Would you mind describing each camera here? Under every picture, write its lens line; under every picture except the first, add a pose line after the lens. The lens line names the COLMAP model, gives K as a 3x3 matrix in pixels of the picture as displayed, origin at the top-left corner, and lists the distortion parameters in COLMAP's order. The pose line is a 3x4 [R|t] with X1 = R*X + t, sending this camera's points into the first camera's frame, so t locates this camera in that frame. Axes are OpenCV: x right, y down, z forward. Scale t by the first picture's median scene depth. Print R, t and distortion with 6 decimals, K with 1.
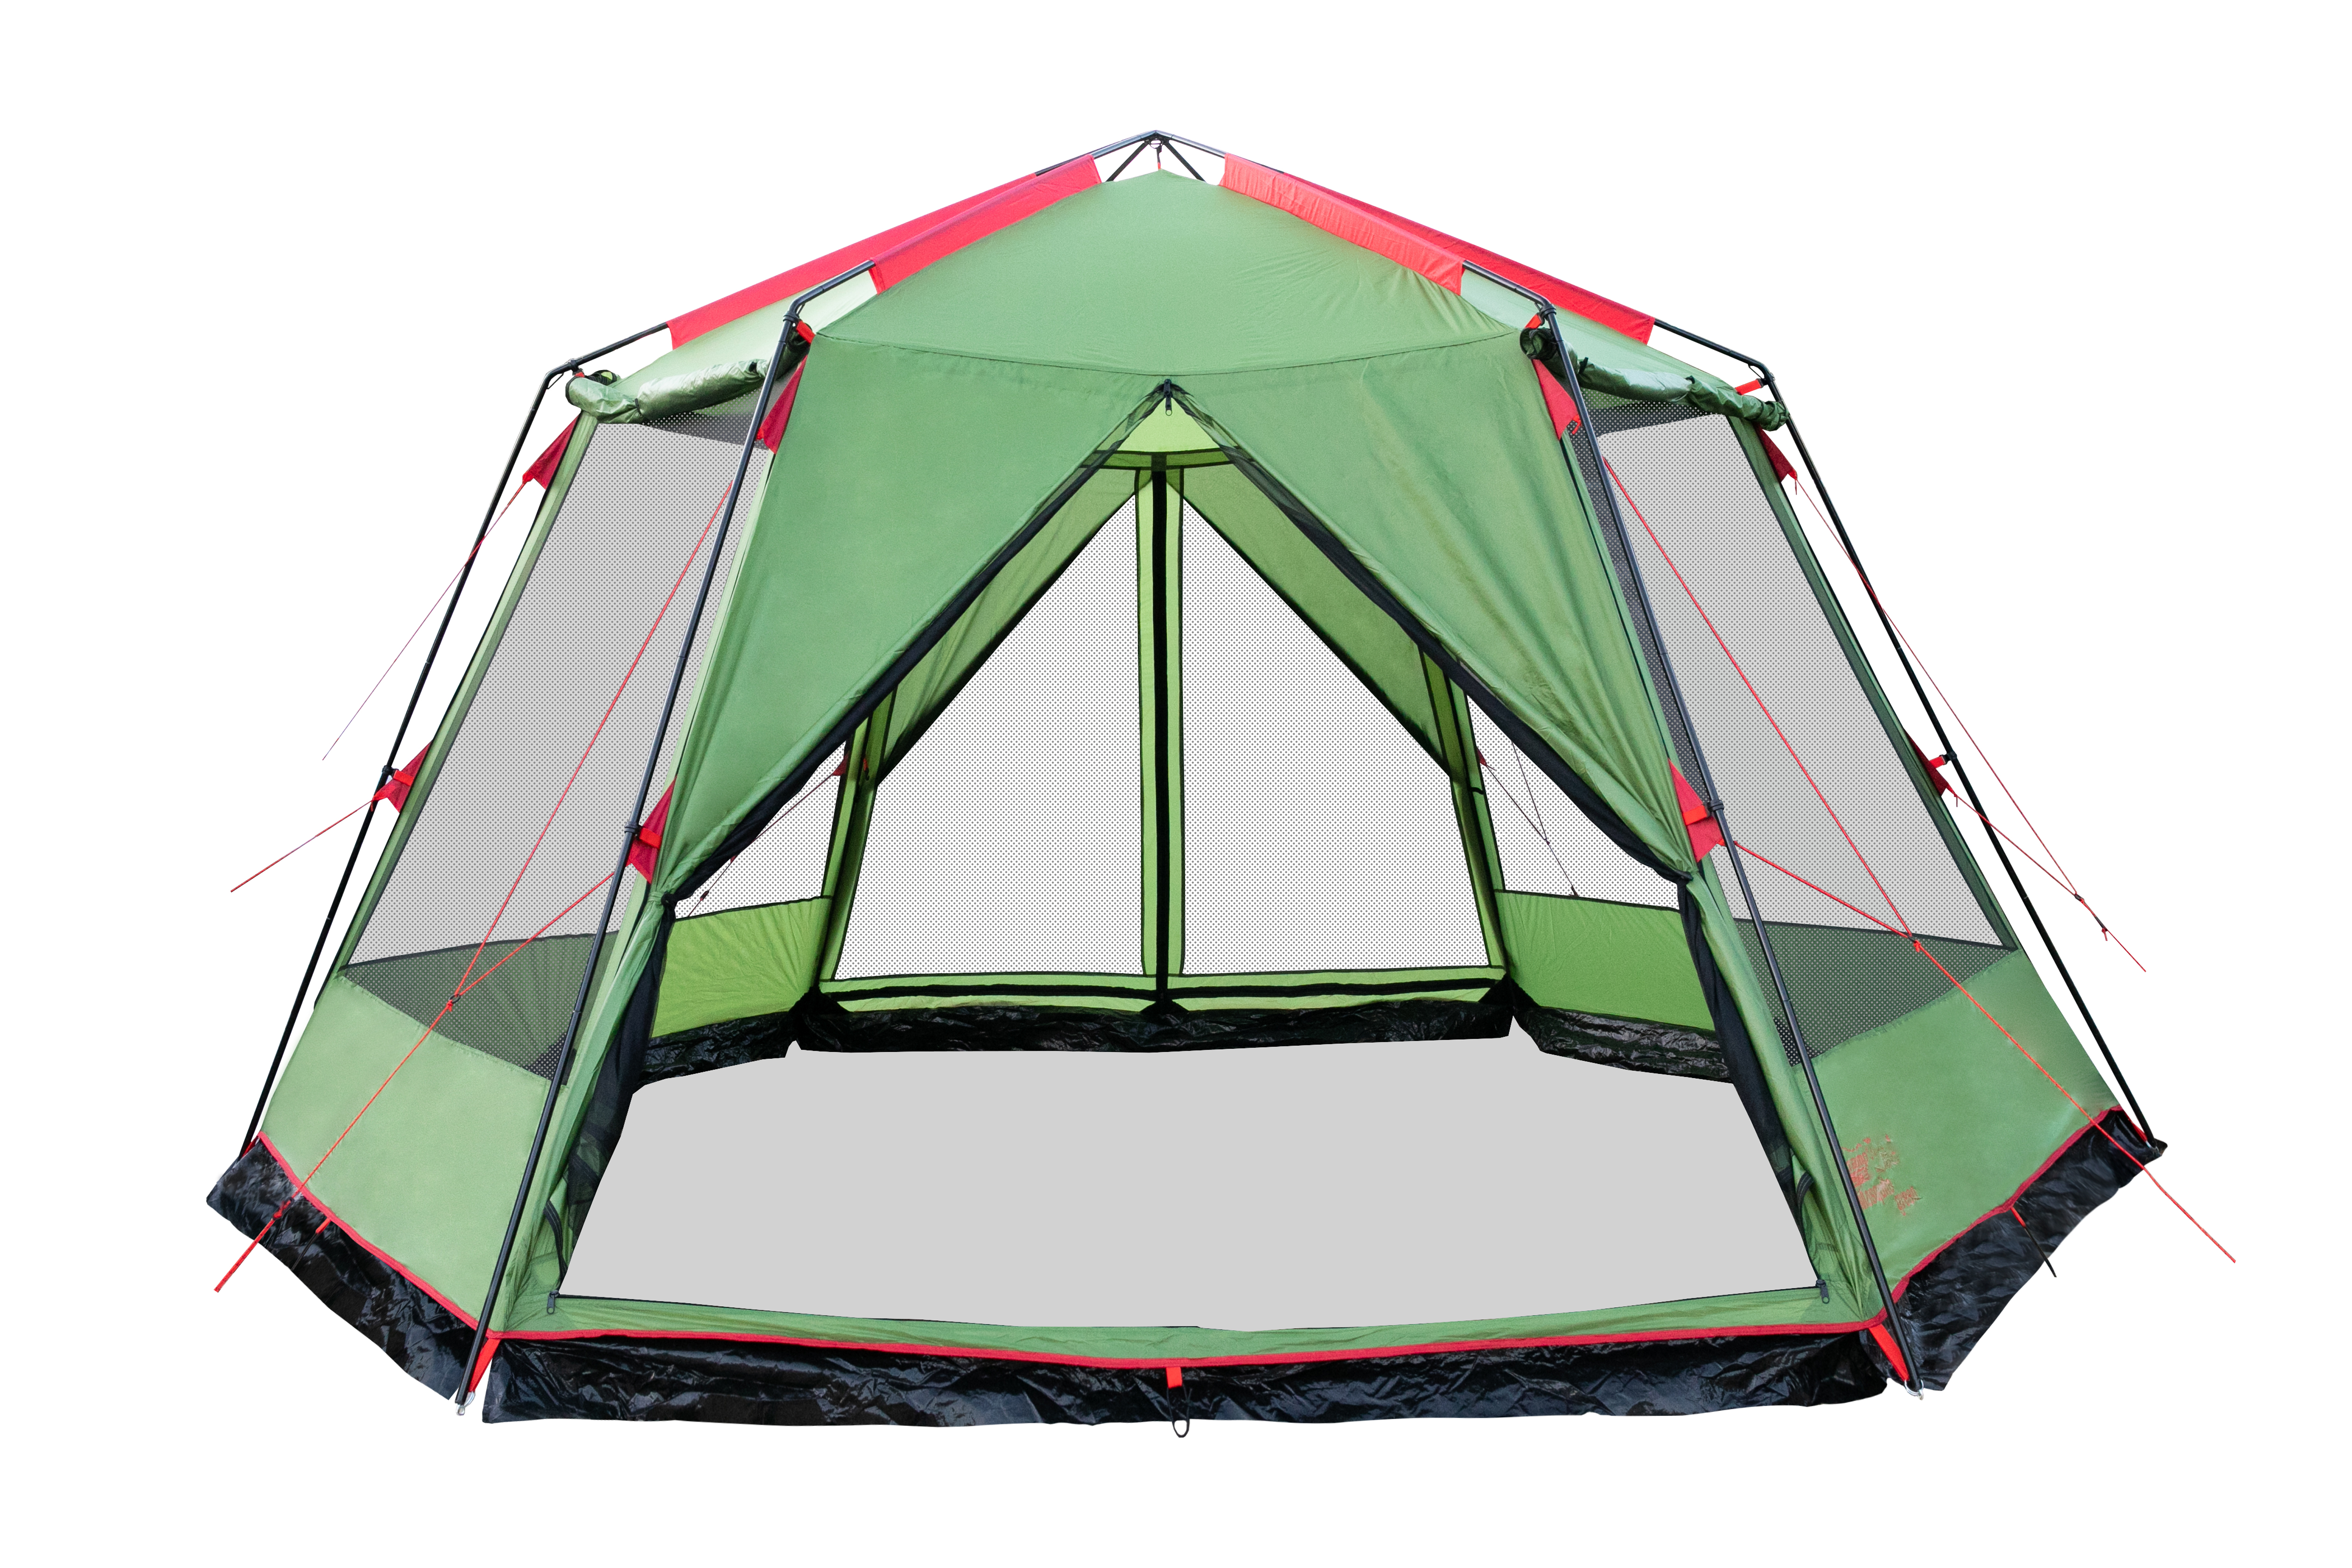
lens RADIAL K [[2384.8, 0, 1176.0], [0, 2384.8, 784.0], [0, 0, 1]] dist [0.004051, 0.000972]
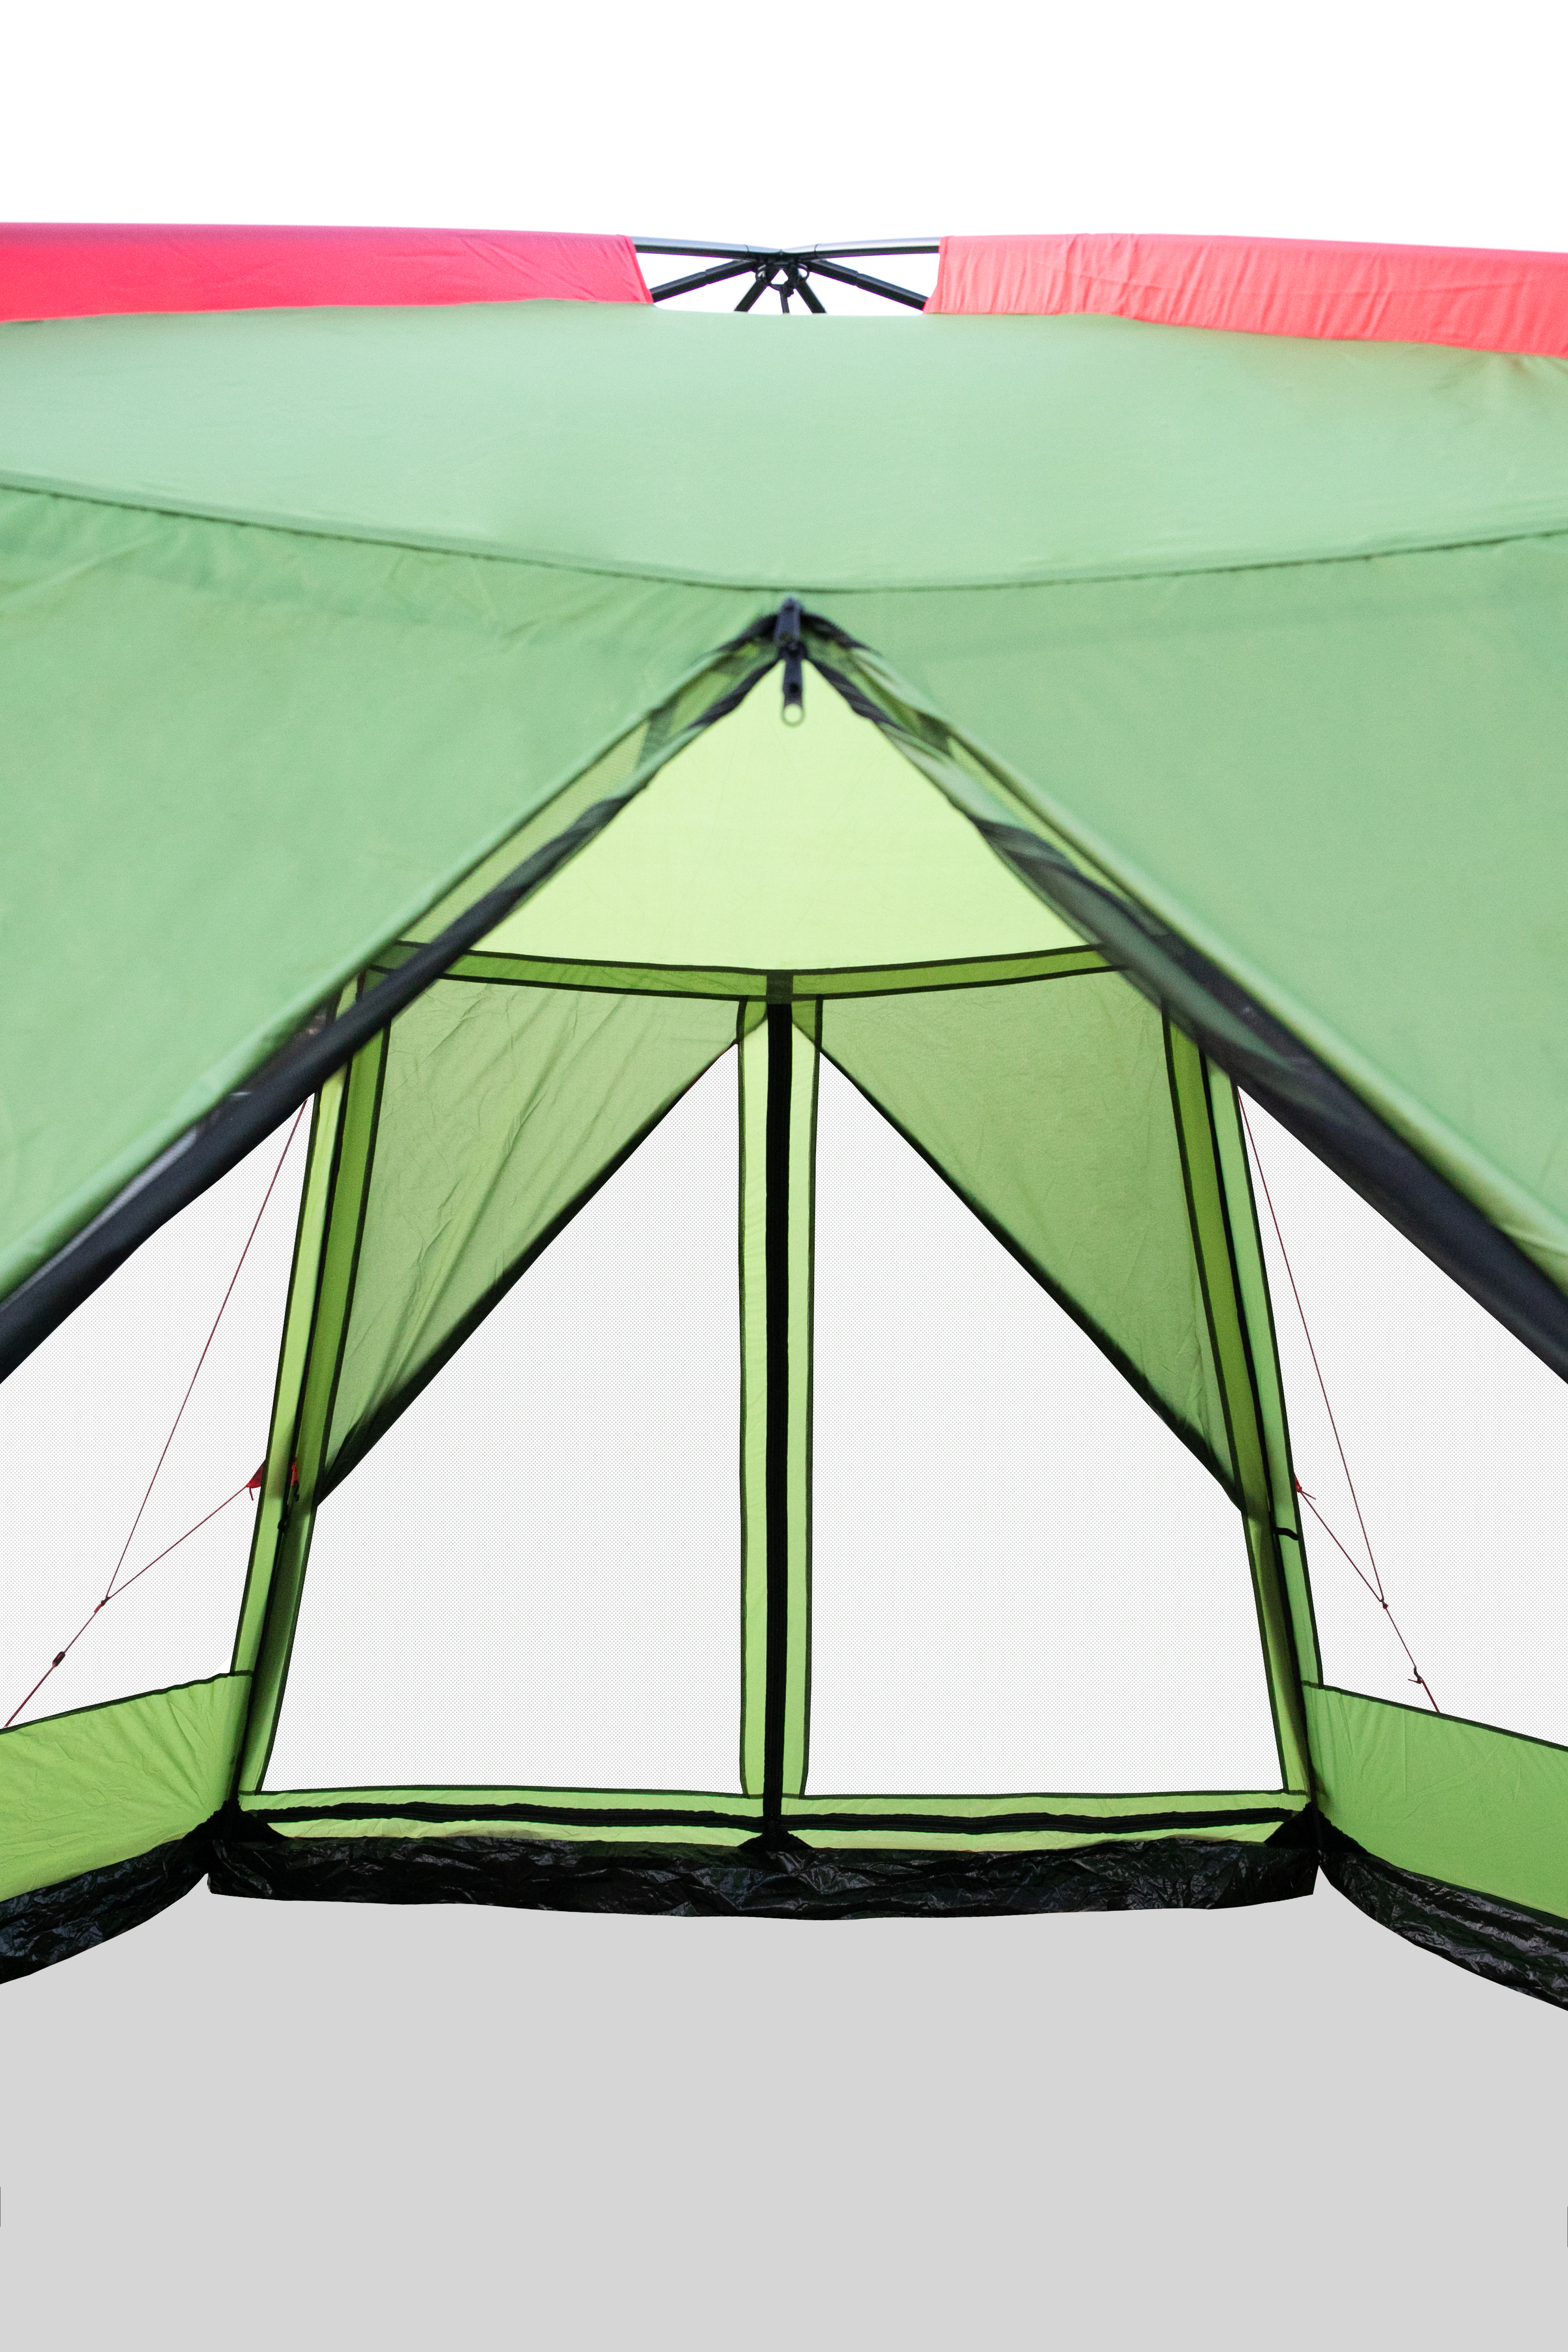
lens RADIAL K [[2254.9, 0, 784.0], [0, 2254.9, 1176.0], [0, 0, 1]] dist [0.005238, 0.001268]
pose [[0.999799, 0.018044, -0.008773, -0.000395], [-0.018622, 0.997310, -0.070893, -0.042918], [0.007470, 0.071043, 0.997445, 0.386416]]
